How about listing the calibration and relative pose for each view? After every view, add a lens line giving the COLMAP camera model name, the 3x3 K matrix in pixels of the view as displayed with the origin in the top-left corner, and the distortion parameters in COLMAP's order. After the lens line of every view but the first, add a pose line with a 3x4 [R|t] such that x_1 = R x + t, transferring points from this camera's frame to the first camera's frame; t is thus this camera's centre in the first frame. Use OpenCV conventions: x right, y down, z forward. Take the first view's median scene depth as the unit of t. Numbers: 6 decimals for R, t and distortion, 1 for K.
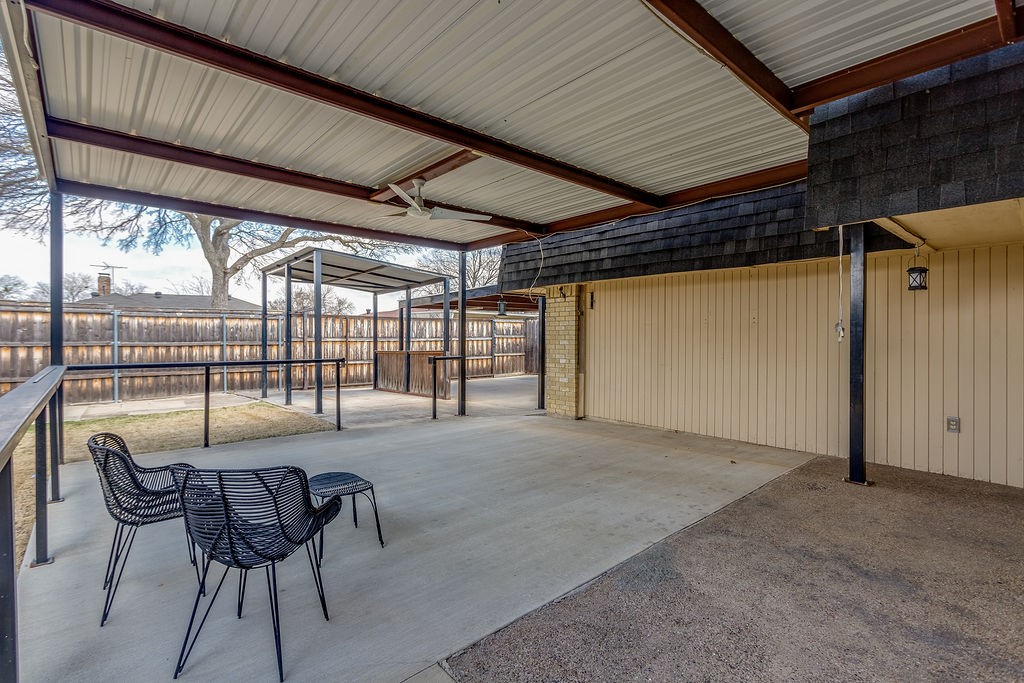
lens RADIAL K [[484.1, 0, 510.0], [0, 484.1, 340.3], [0, 0, 1]] dist [-0.000044, 0.000316]
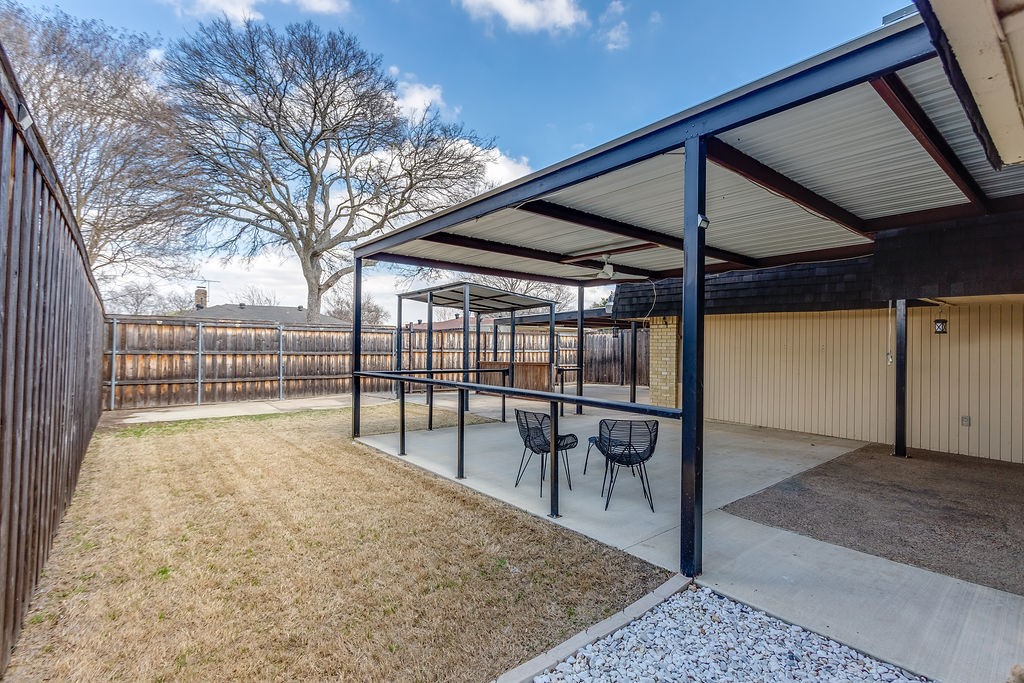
lens RADIAL K [[484.1, 0, 514.4], [0, 484.1, 342.0], [0, 0, 1]] dist [-0.000044, 0.000316]
pose [[0.999238, 0.014162, -0.036368, -0.301272], [-0.014684, 0.999792, -0.014128, -0.021125], [0.036160, 0.014652, 0.999239, -0.386066]]
